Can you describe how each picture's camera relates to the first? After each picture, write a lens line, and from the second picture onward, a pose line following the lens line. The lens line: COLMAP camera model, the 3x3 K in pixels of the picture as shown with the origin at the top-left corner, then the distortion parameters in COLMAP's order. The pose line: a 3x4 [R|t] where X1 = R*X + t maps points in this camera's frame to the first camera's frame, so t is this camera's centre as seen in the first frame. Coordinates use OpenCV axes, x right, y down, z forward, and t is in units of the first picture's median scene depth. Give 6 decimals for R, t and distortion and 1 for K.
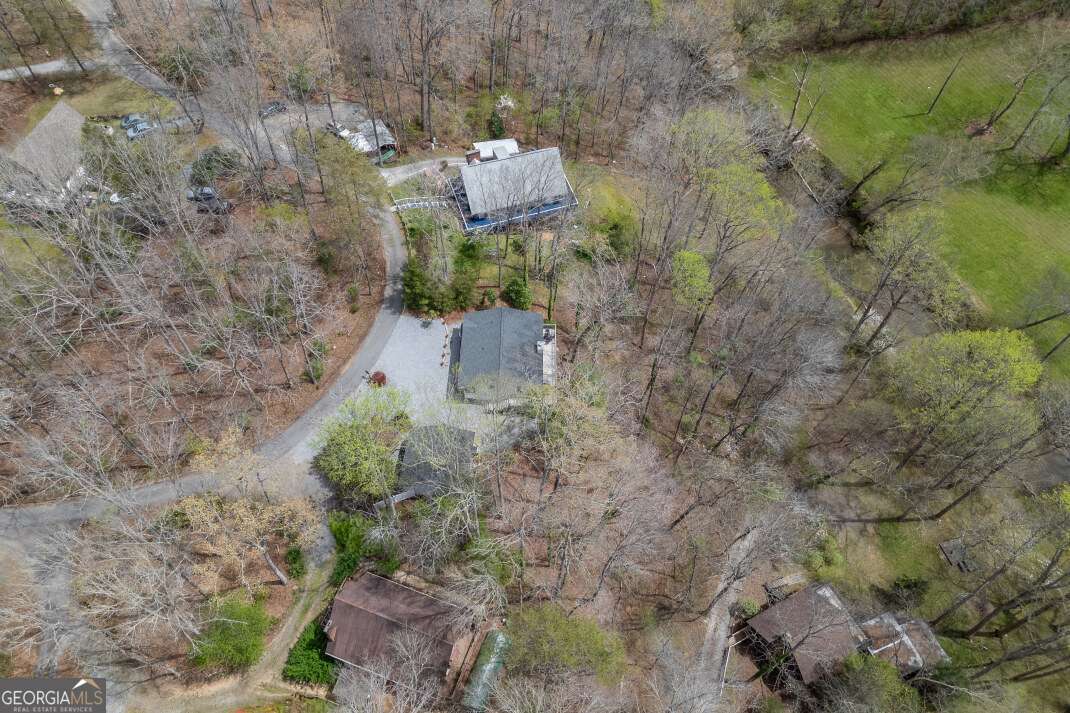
lens RADIAL K [[746.9, 0, 535.0], [0, 746.9, 356.5], [0, 0, 1]] dist [0.048658, -0.004085]
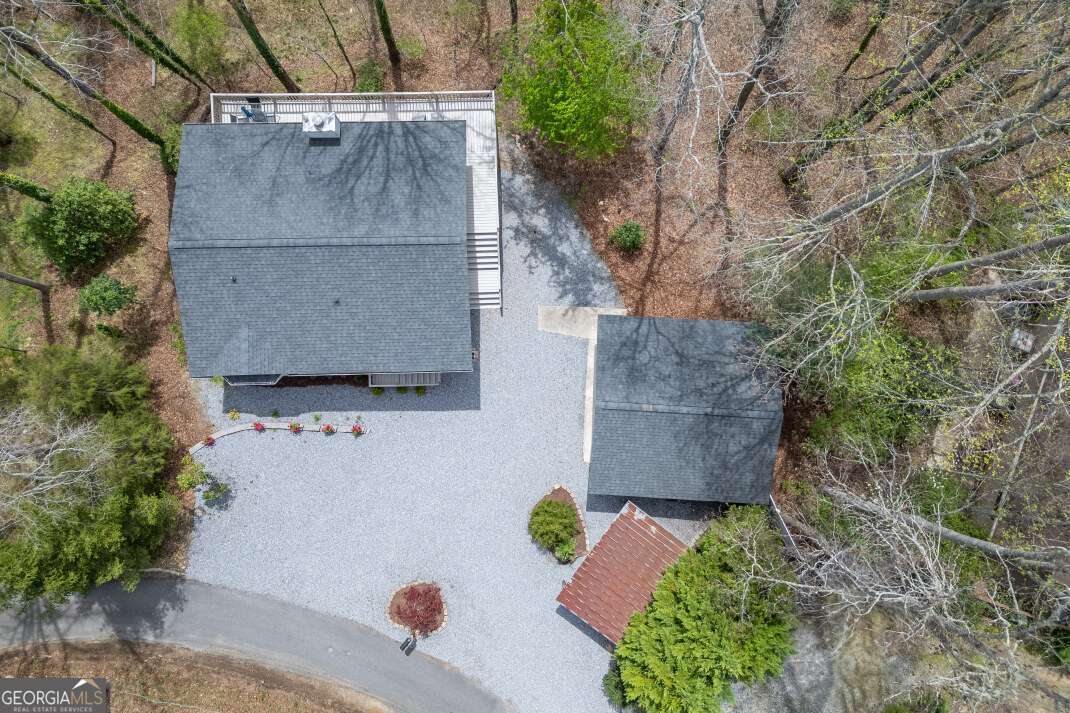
lens RADIAL K [[738.1, 0, 535.0], [0, 738.1, 356.5], [0, 0, 1]] dist [0.026706, -0.000740]
pose [[-0.032791, -0.999356, 0.014592, -0.093846], [0.805802, -0.017797, 0.591918, -0.122403], [-0.591277, 0.031168, 0.805866, 0.648489]]
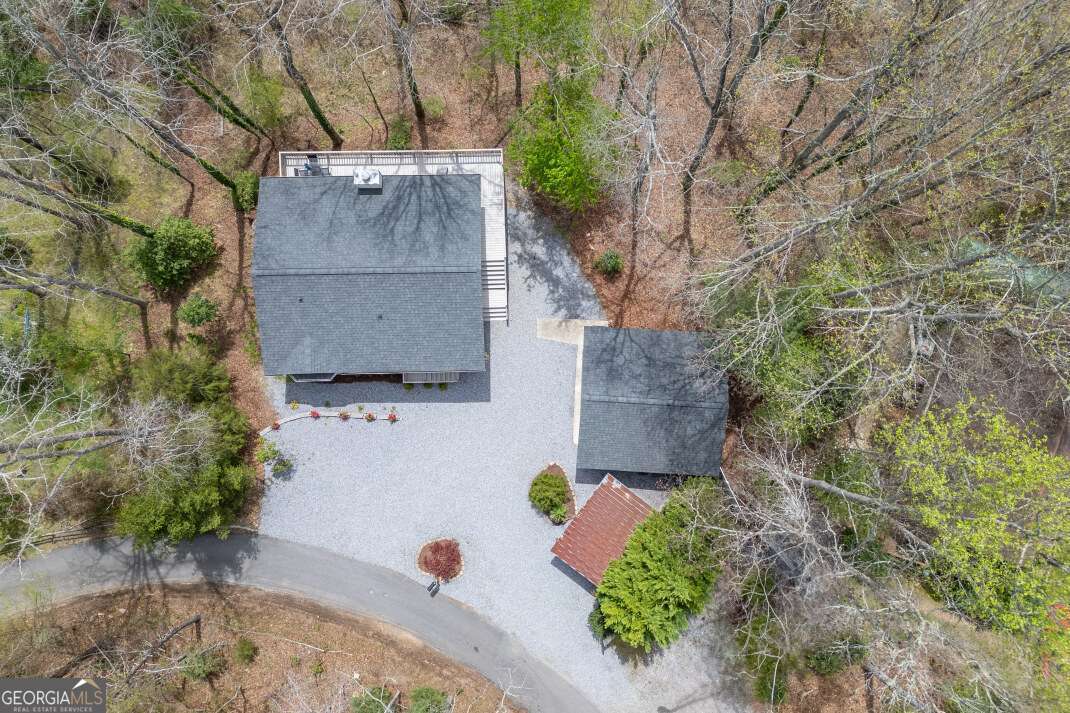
lens RADIAL K [[761.6, 0, 535.0], [0, 761.6, 356.5], [0, 0, 1]] dist [0.037402, -0.002317]
pose [[-0.031009, -0.999427, 0.013588, -0.093302], [0.807972, -0.017061, 0.588973, -0.178949], [-0.588404, 0.029242, 0.808038, 0.568221]]
